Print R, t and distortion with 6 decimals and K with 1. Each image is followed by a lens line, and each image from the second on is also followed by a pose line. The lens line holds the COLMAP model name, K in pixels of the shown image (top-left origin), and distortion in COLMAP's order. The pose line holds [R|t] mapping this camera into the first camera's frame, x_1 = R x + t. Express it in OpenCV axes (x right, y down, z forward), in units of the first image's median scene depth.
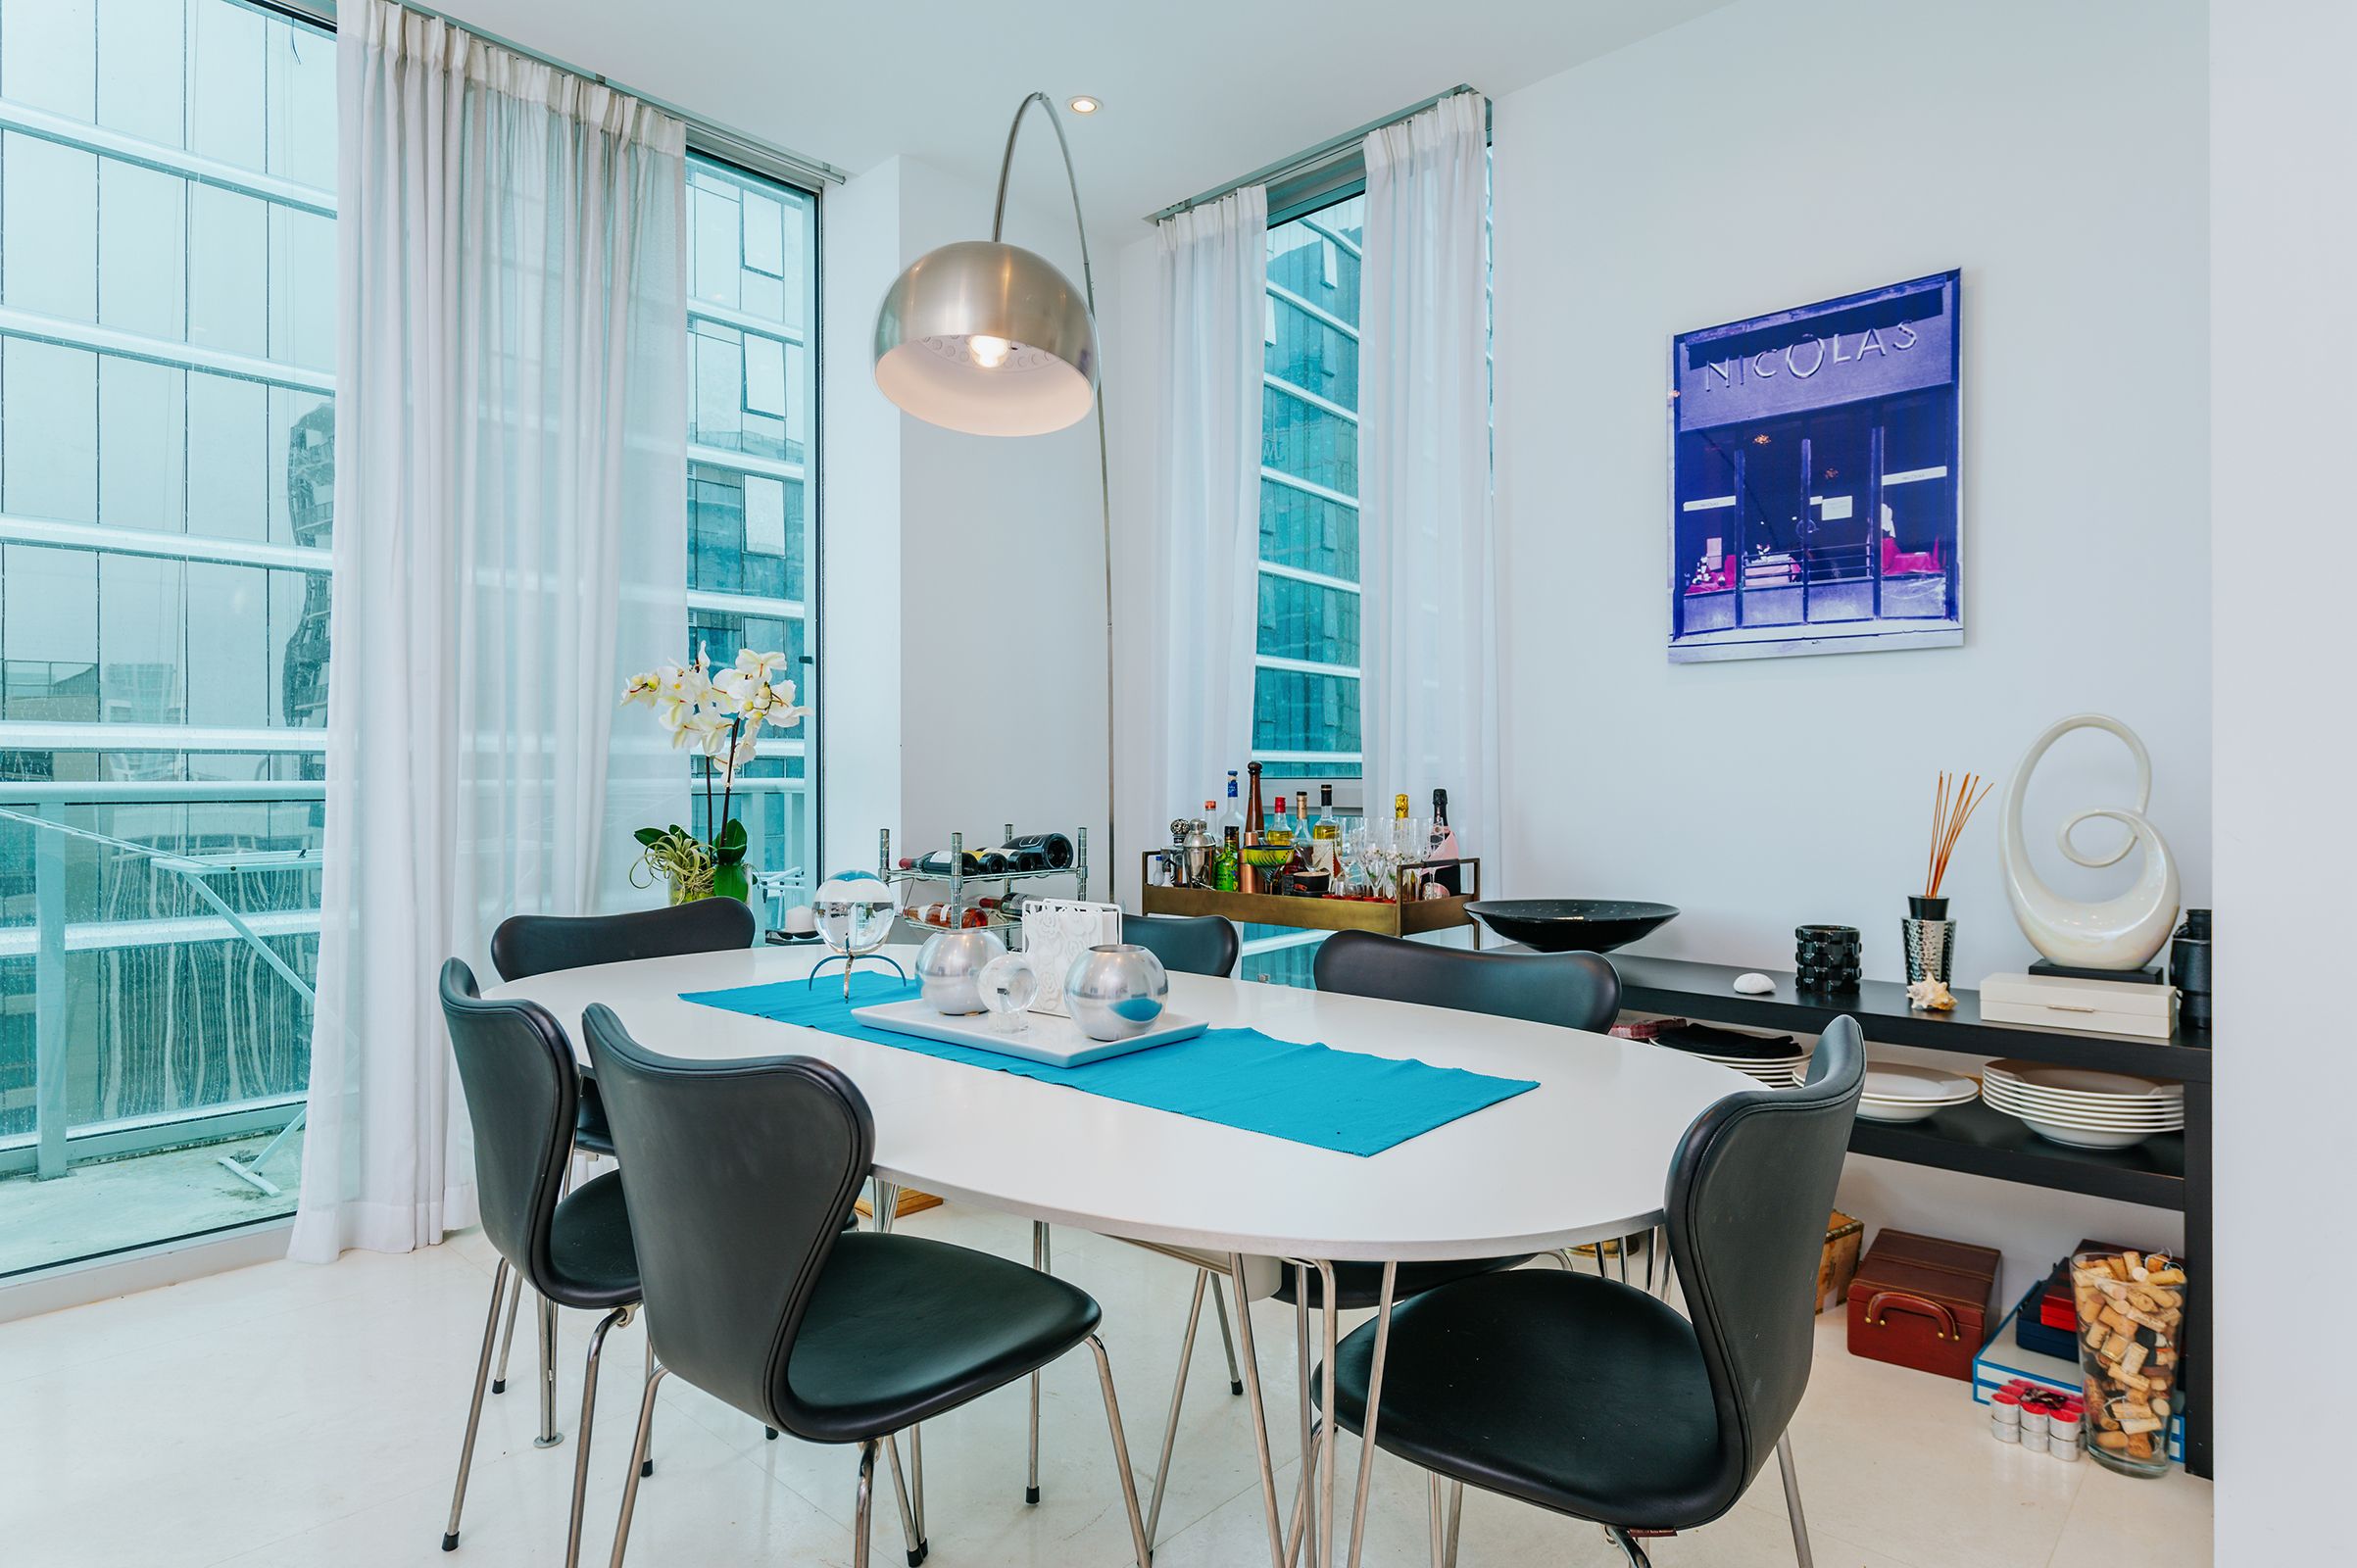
lens RADIAL K [[1315.6, 0, 1178.6], [0, 1315.6, 781.4], [0, 0, 1]] dist [-0.006108, -0.000123]
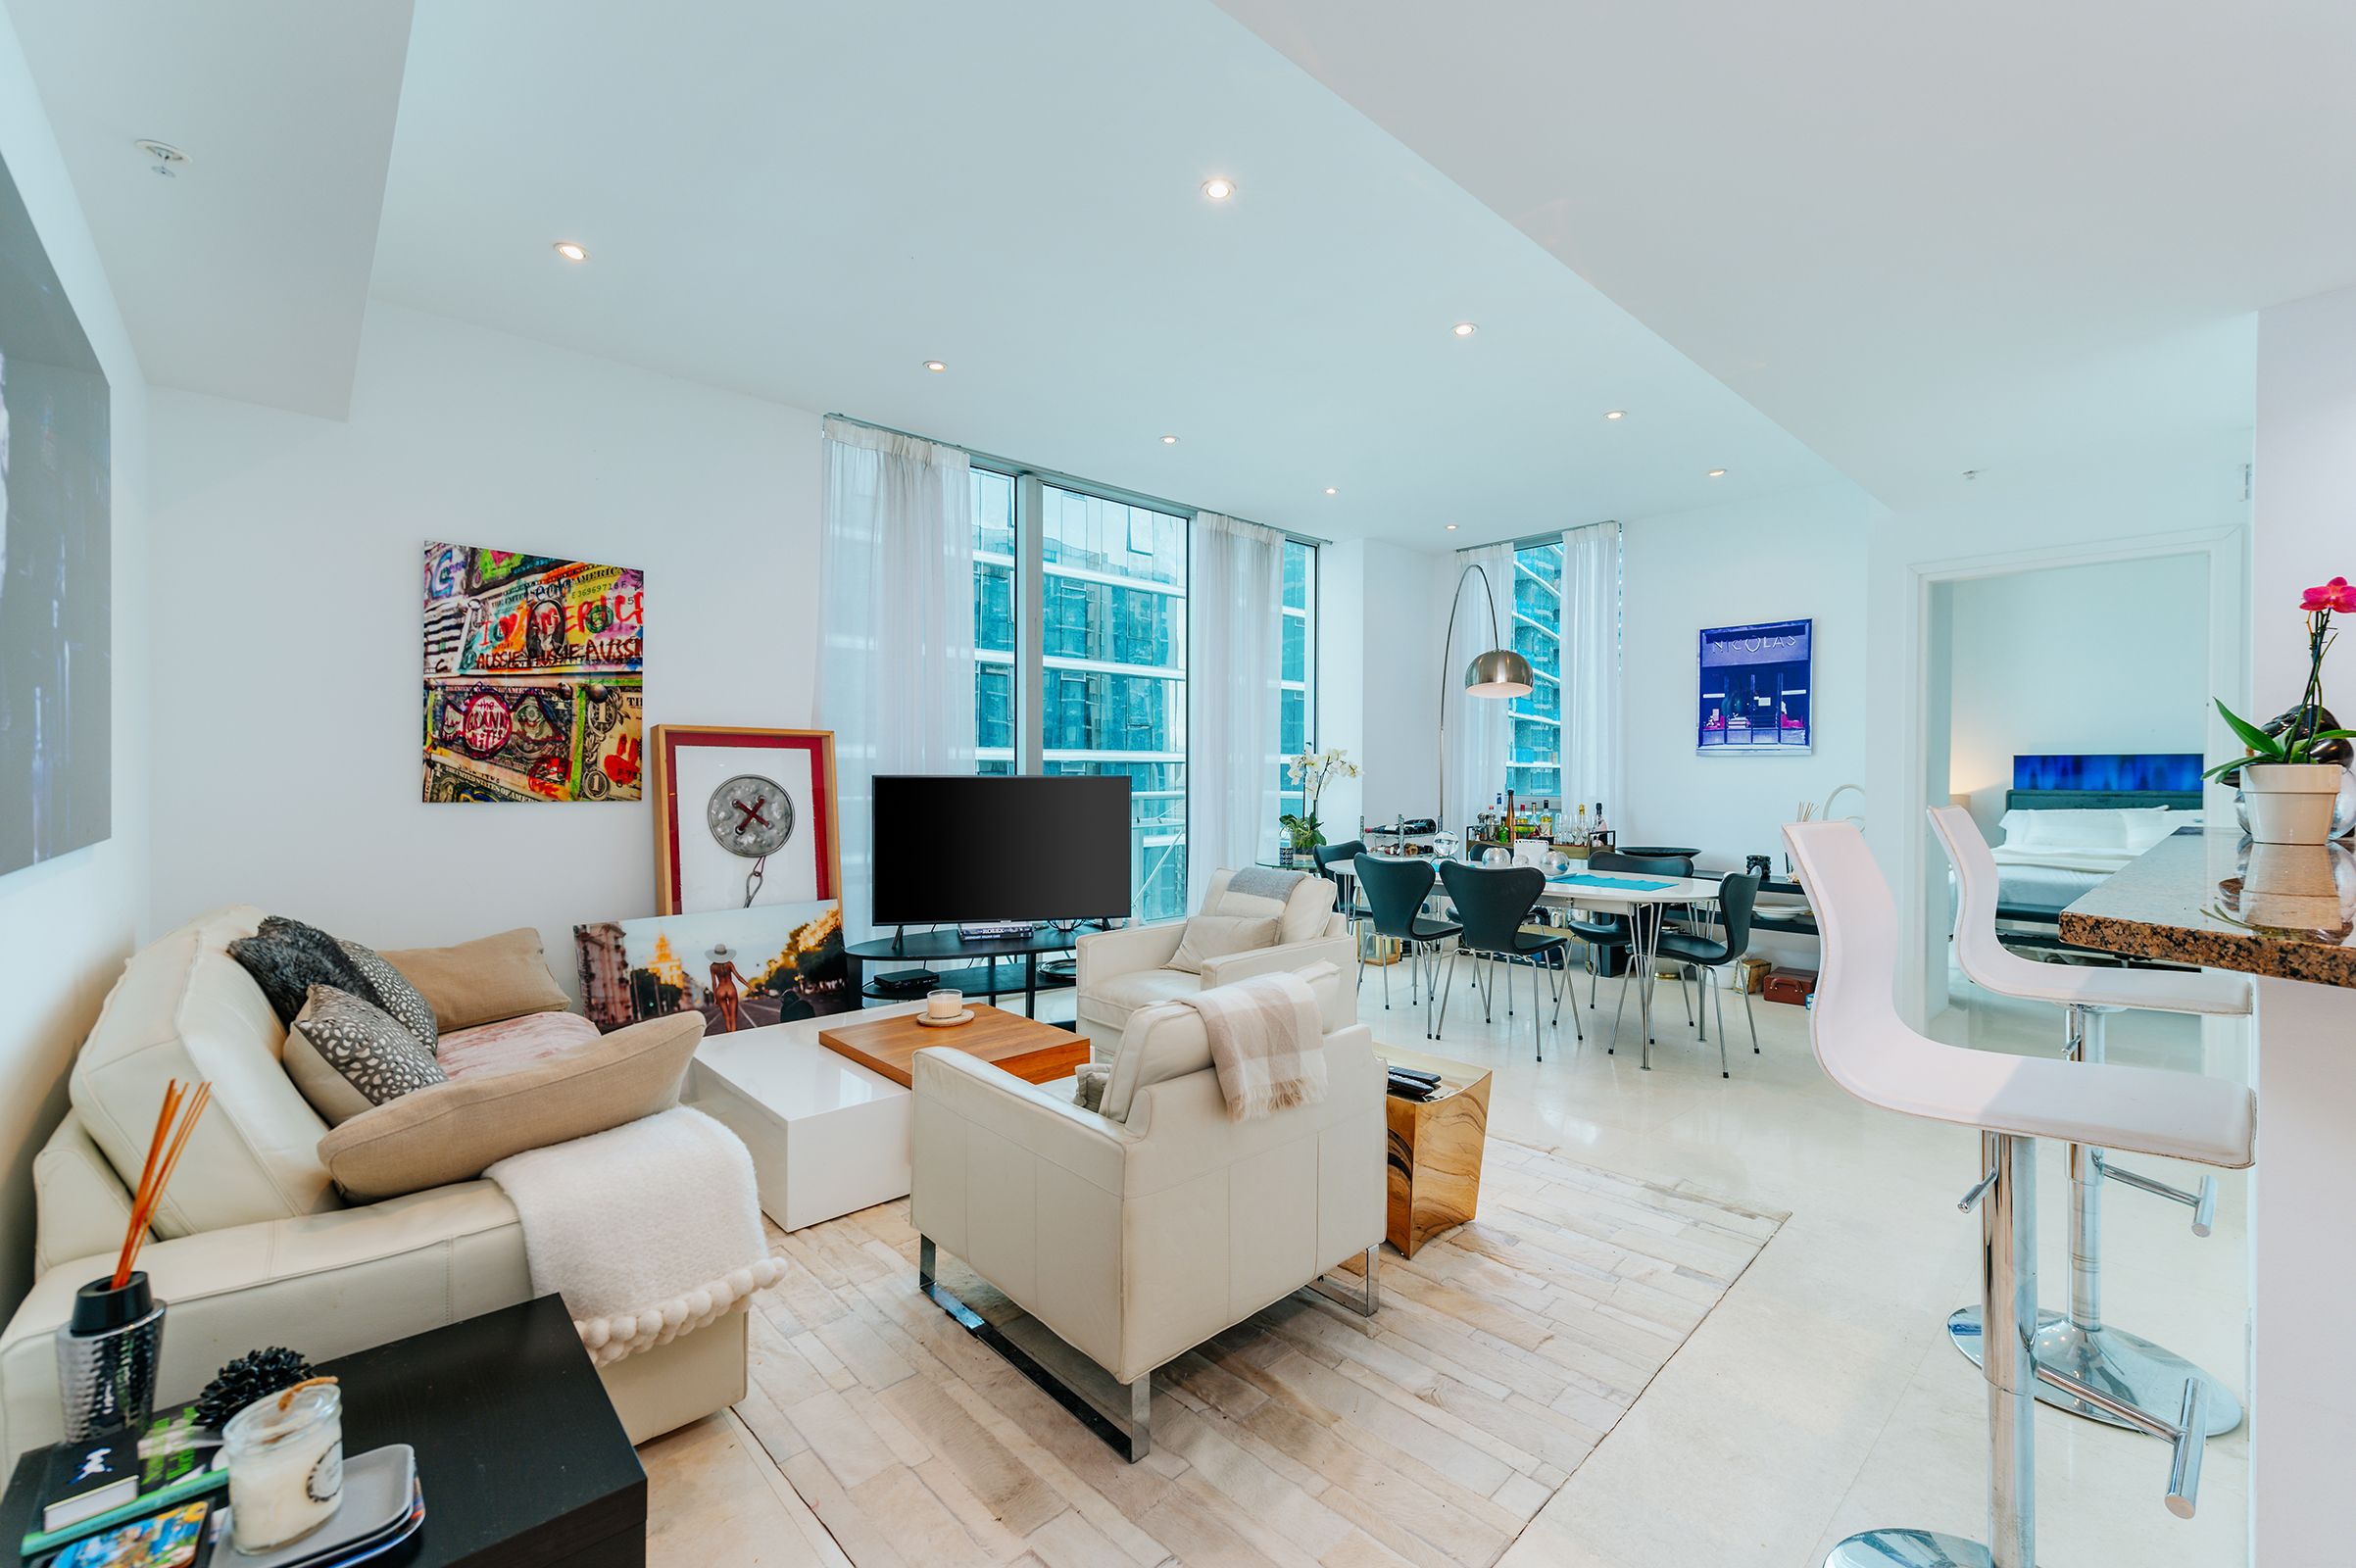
lens RADIAL K [[977.7, 0, 1177.5], [0, 977.7, 779.3], [0, 0, 1]] dist [0.001261, 0.000035]
pose [[0.994799, 0.008573, -0.101497, -0.453828], [-0.008496, 0.999963, 0.001193, -0.038146], [0.101504, -0.000325, 0.994835, -1.032633]]
